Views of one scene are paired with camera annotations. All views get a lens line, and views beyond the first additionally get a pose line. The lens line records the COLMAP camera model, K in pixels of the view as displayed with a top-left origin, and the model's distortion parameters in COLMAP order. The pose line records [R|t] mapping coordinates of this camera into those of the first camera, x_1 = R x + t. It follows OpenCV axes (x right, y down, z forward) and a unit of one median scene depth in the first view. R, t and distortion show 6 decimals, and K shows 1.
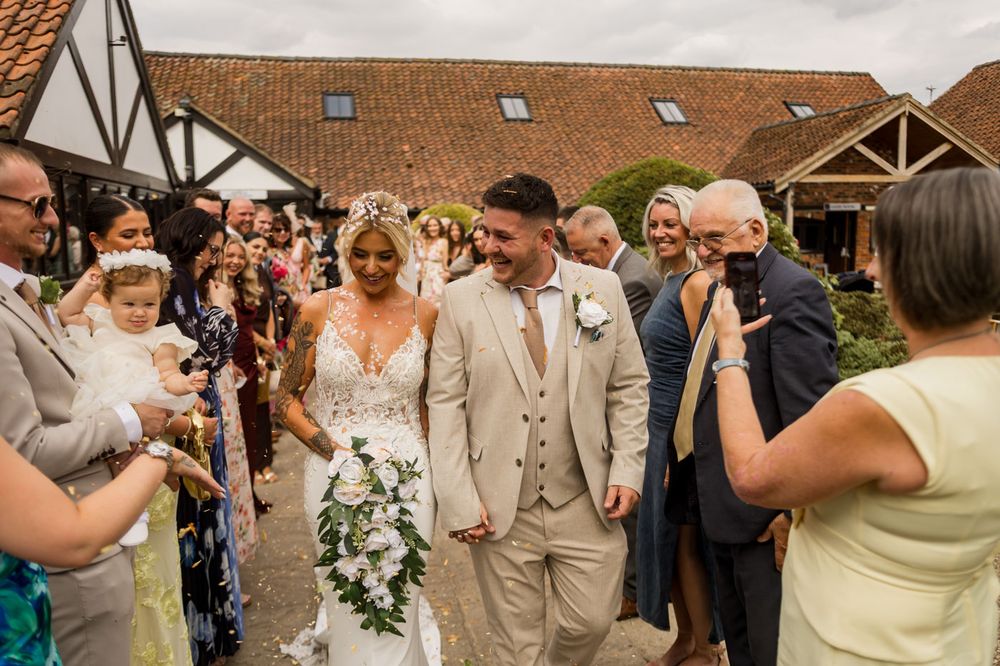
lens RADIAL K [[1023.6, 0, 536.6], [0, 1023.6, 316.2], [0, 0, 1]] dist [0.005282, 0.000000]
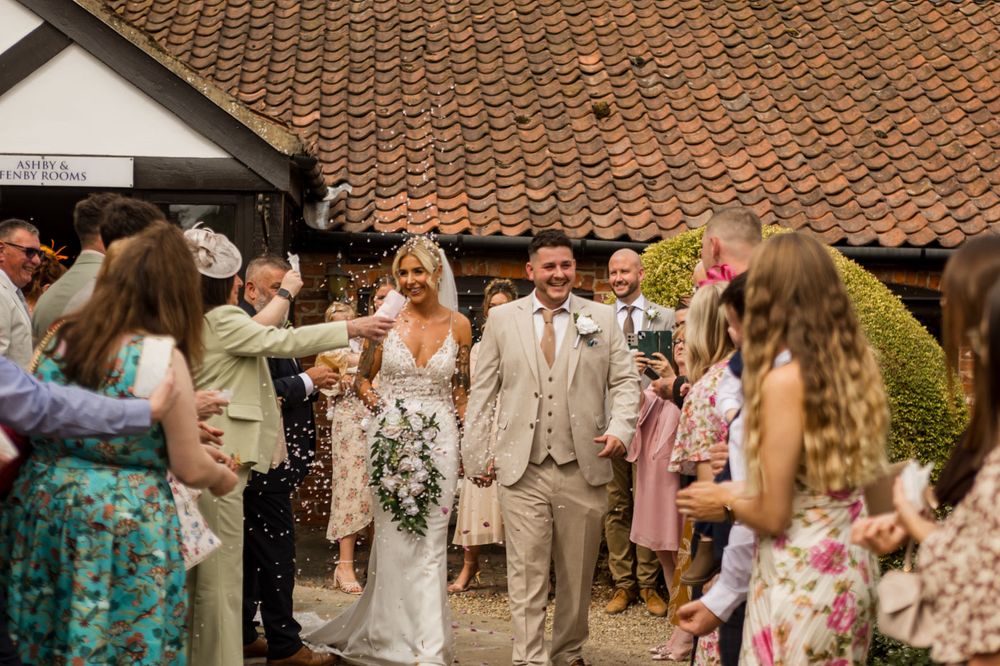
lens RADIAL K [[1709.3, 0, 500.2], [0, 1709.3, 253.2], [0, 0, 1]] dist [0.014483, 0.000000]
pose [[0.990110, 0.020109, -0.138845, -0.081049], [-0.038177, 0.990946, -0.128723, -0.032833], [0.134999, 0.132750, 0.981913, 0.480589]]
